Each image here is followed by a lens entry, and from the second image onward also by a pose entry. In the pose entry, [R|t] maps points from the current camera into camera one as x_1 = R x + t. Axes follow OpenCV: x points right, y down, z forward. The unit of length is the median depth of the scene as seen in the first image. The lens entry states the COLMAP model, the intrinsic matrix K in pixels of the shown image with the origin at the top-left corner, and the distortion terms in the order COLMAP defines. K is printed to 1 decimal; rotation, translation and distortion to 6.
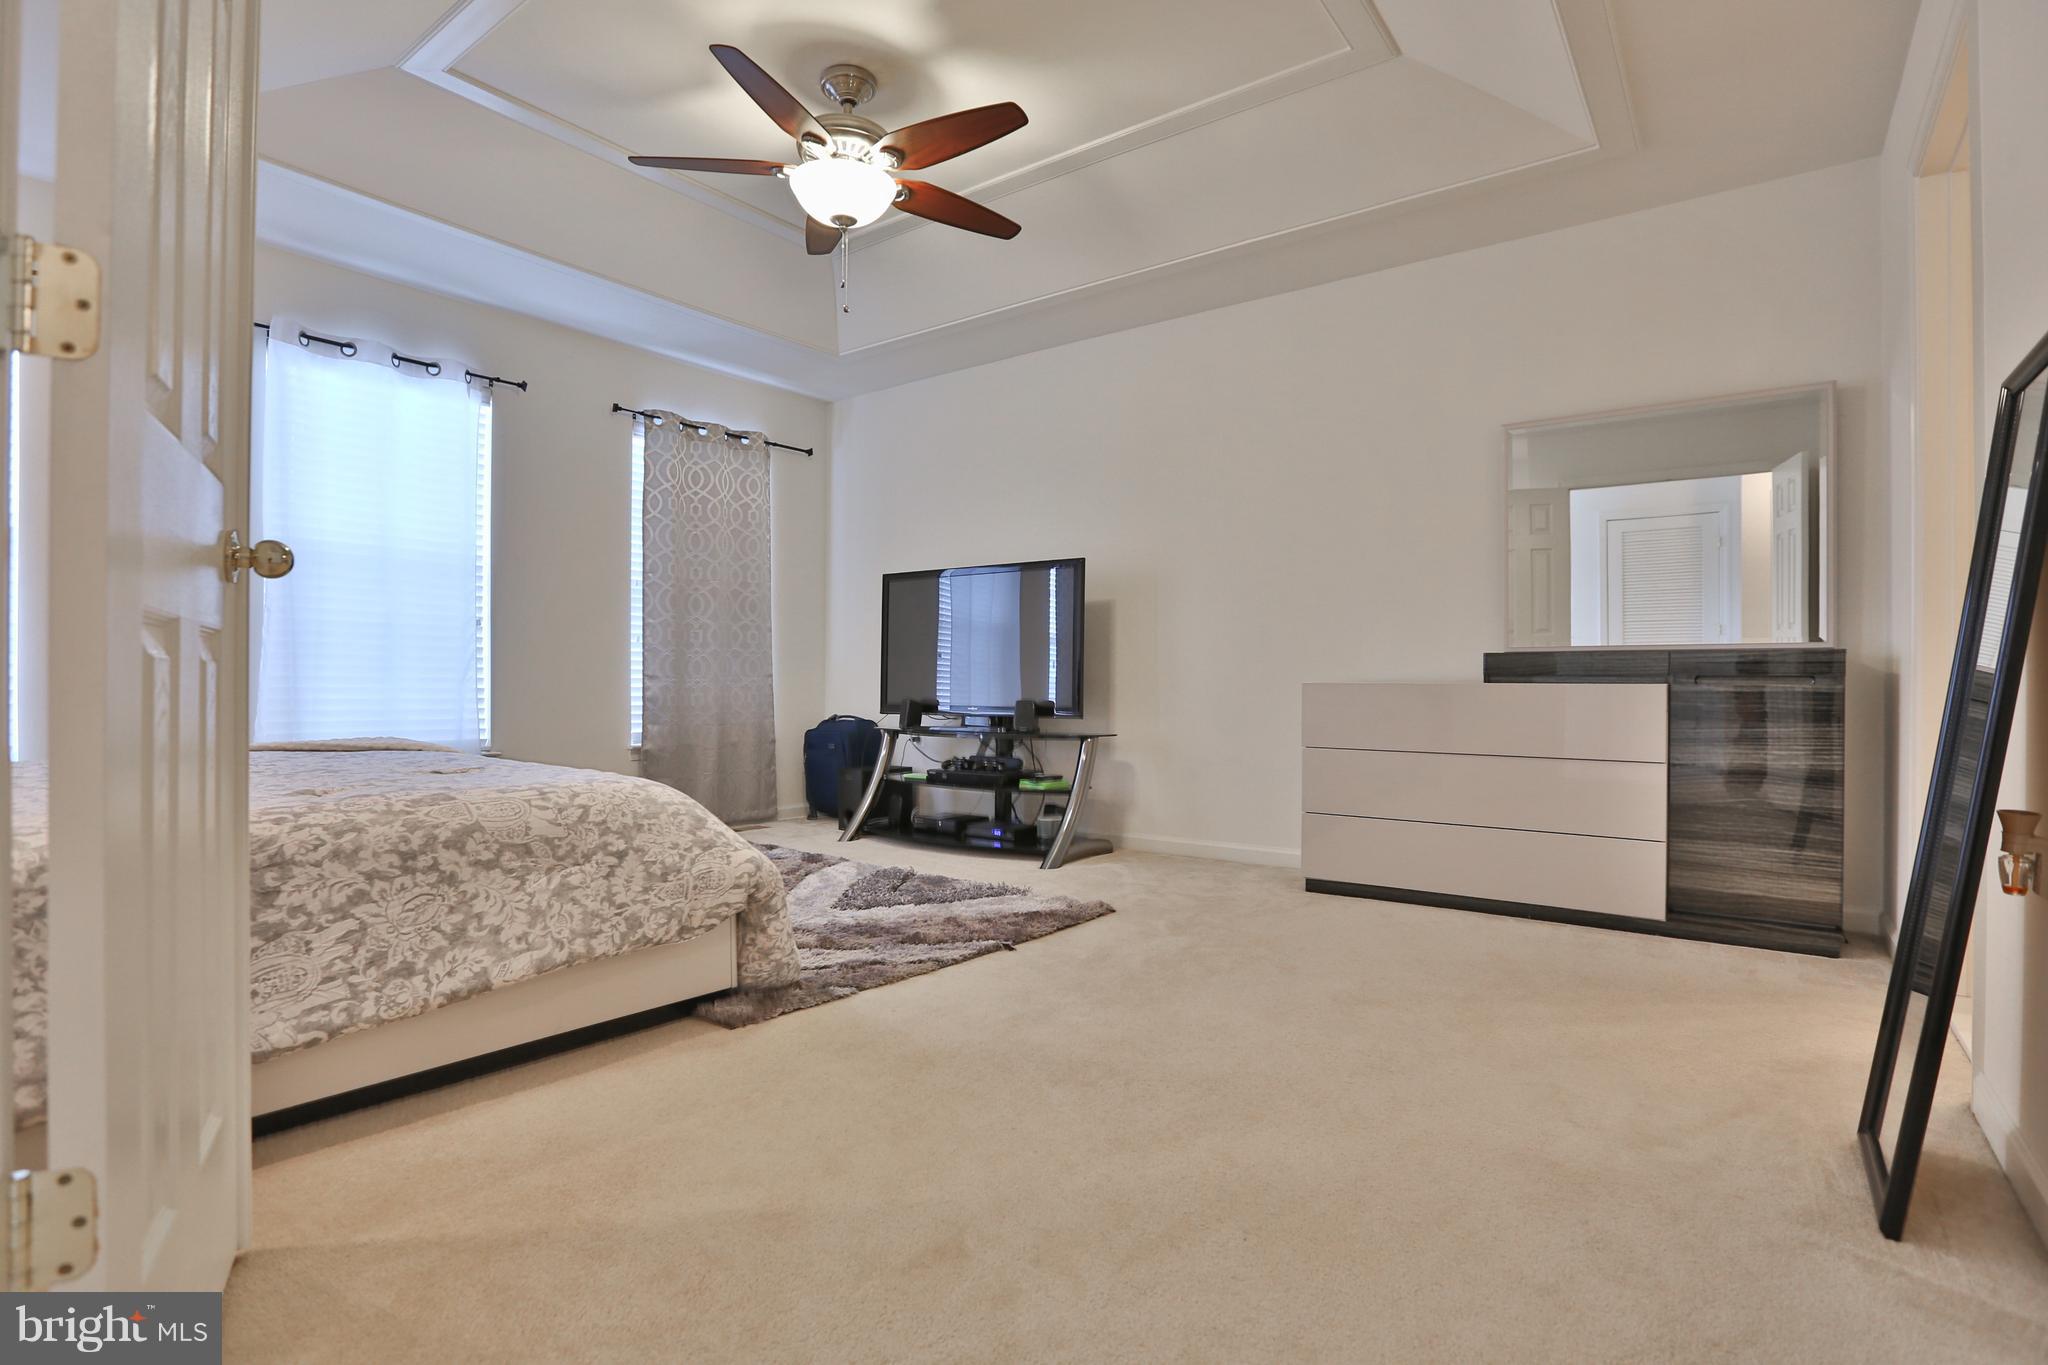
lens RADIAL K [[984.8, 0, 1028.6], [0, 984.8, 680.1], [0, 0, 1]] dist [-0.044730, 0.012319]
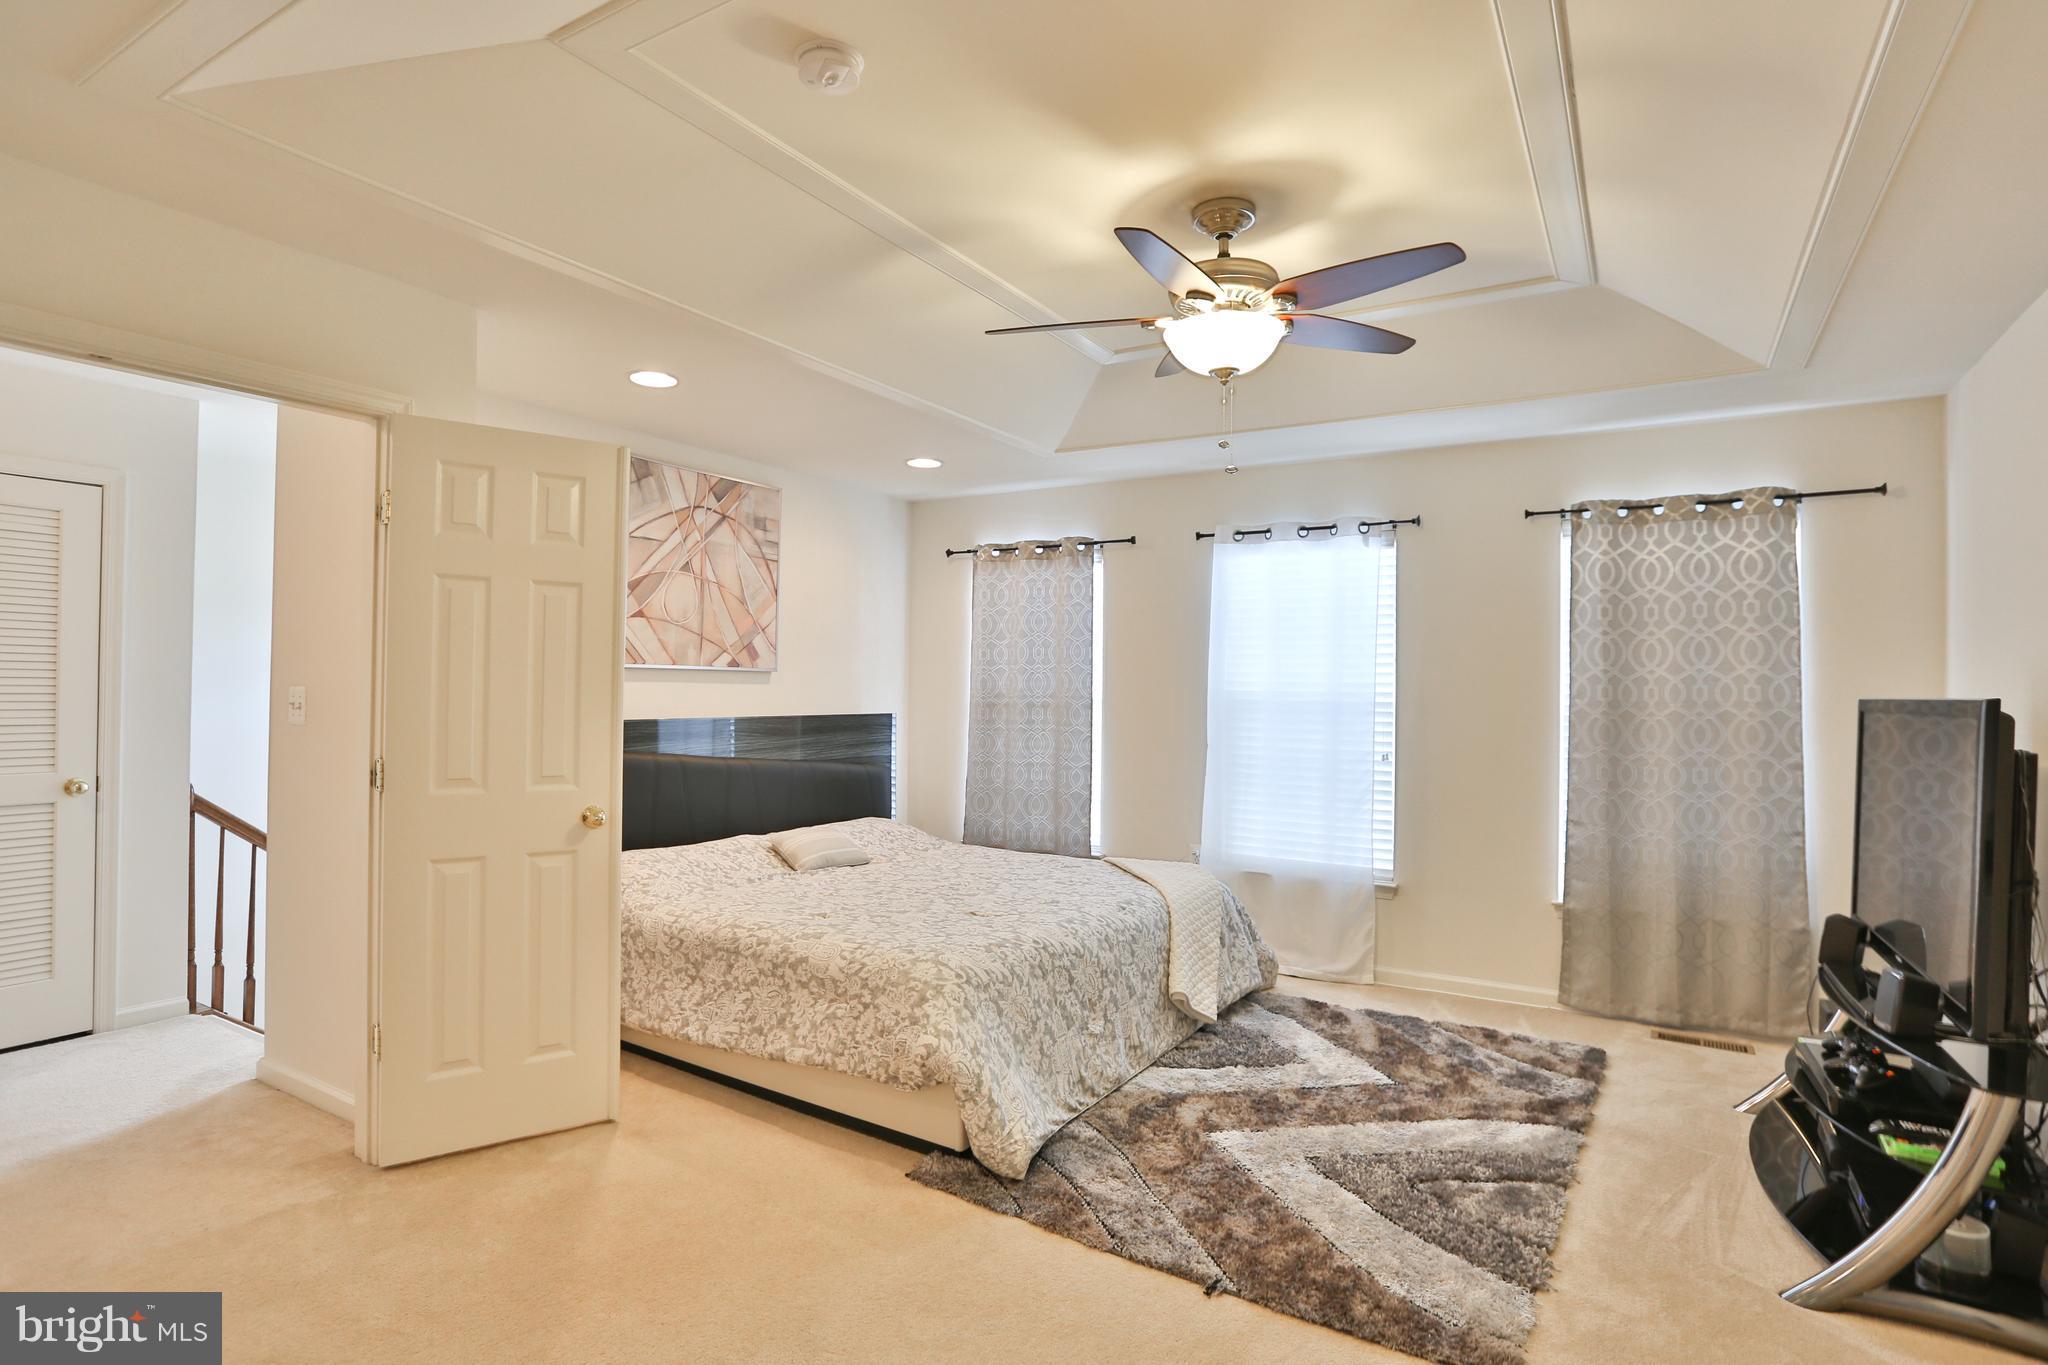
lens RADIAL K [[1034.7, 0, 1034.8], [0, 1034.7, 684.5], [0, 0, 1]] dist [-0.038494, 0.000069]
pose [[0.105680, -0.002813, -0.994396, 1.062164], [-0.011622, 0.999924, -0.004064, -0.273918], [0.994332, 0.011986, 0.105639, 1.085088]]
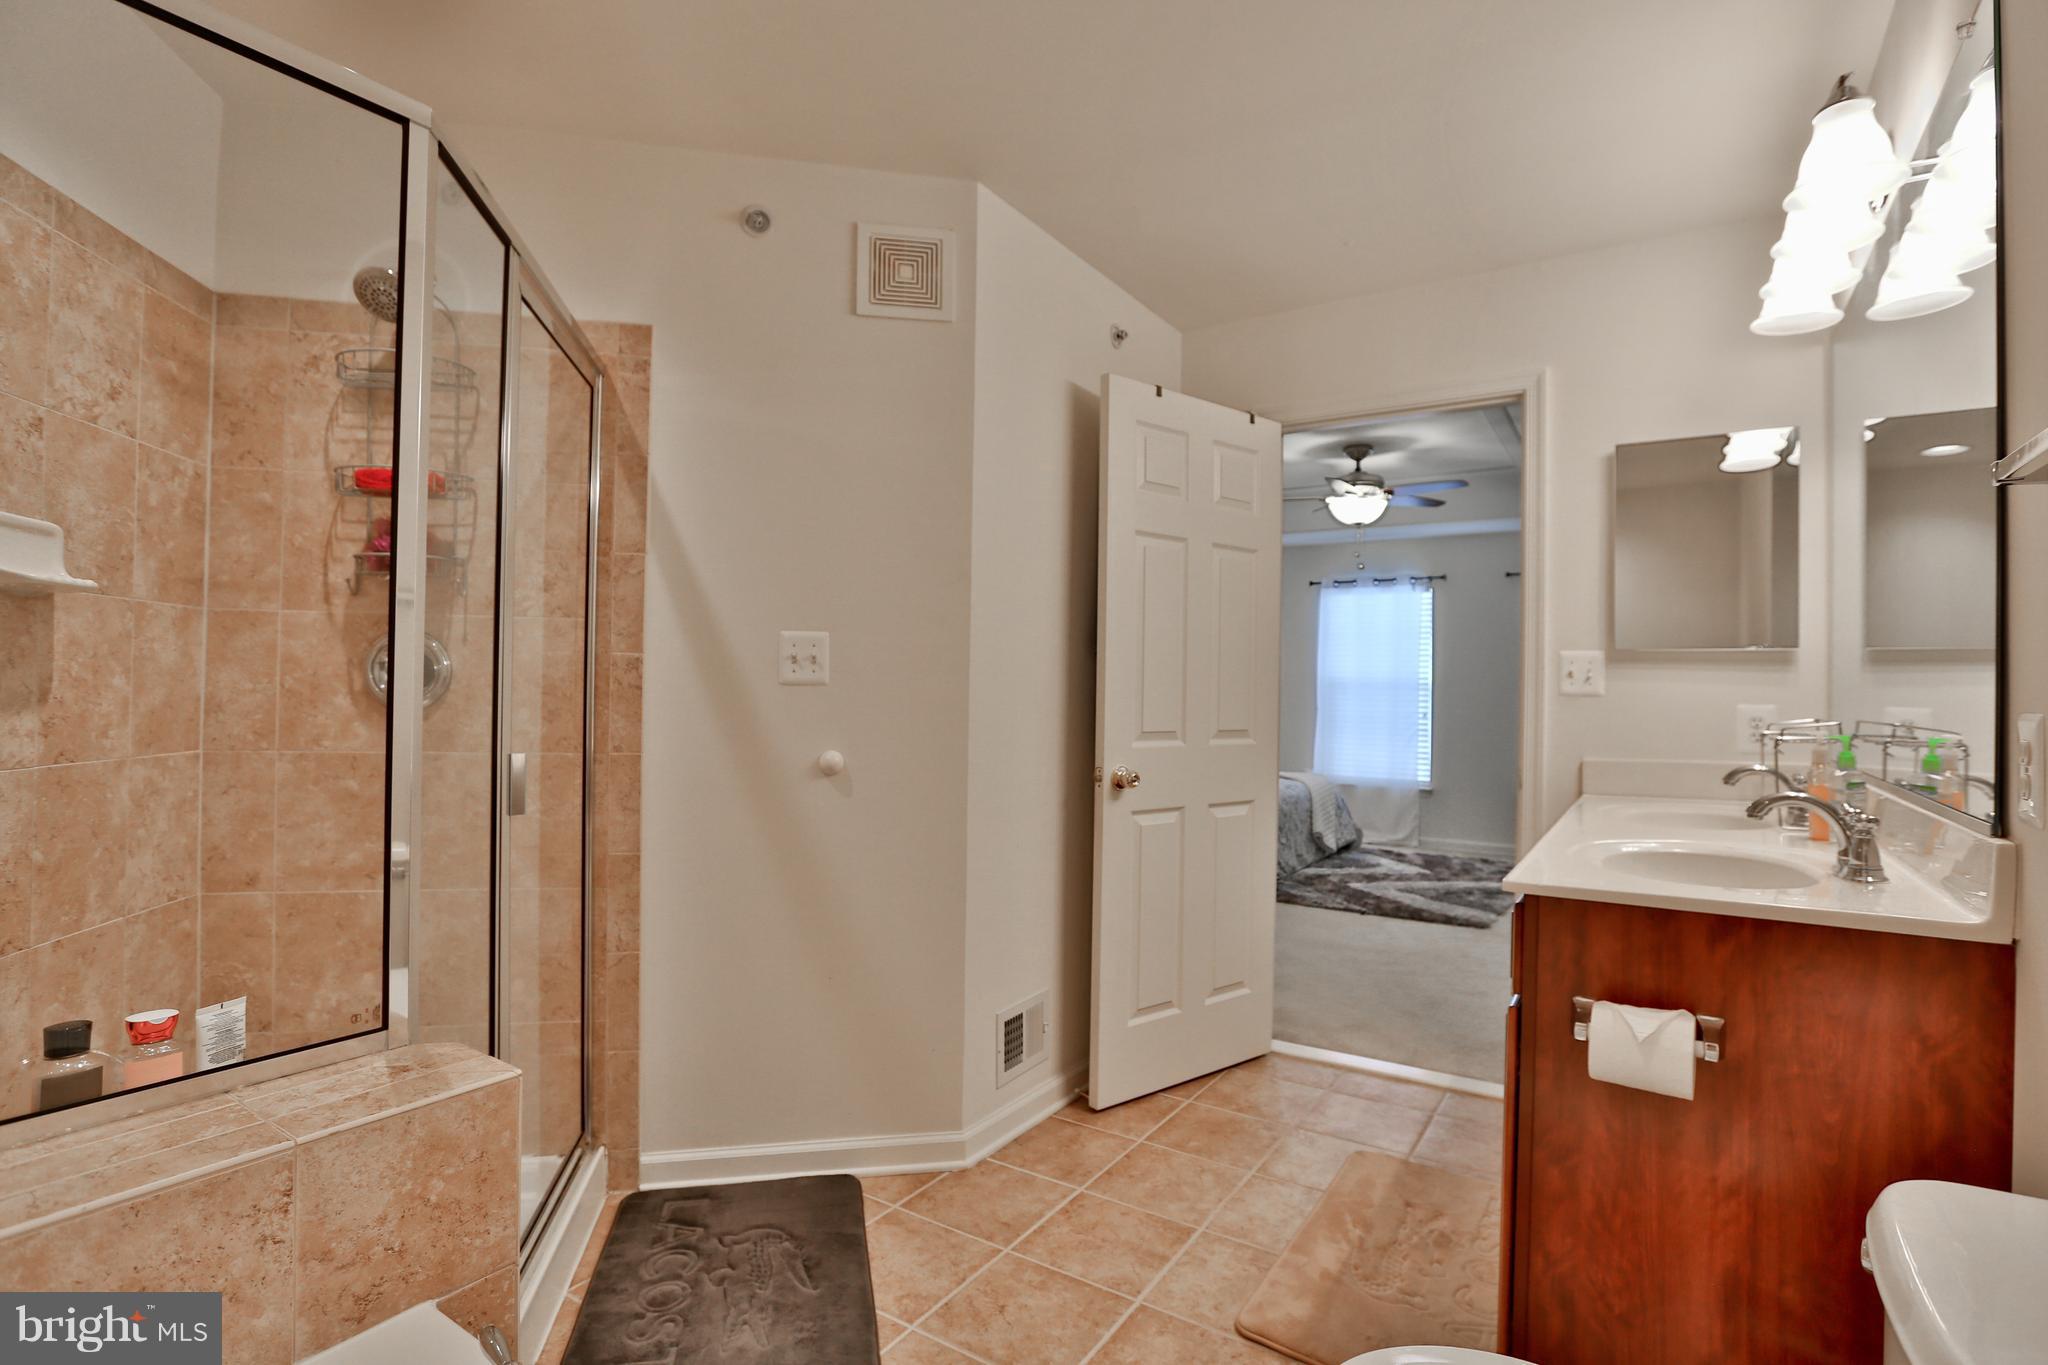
lens RADIAL K [[984.8, 0, 1028.6], [0, 984.8, 680.1], [0, 0, 1]] dist [-0.044730, 0.012319]
pose [[0.067561, -0.005654, -0.997699, 2.495874], [-0.019346, 0.999789, -0.006976, -0.208687], [0.997528, 0.019773, 0.067437, 0.335340]]
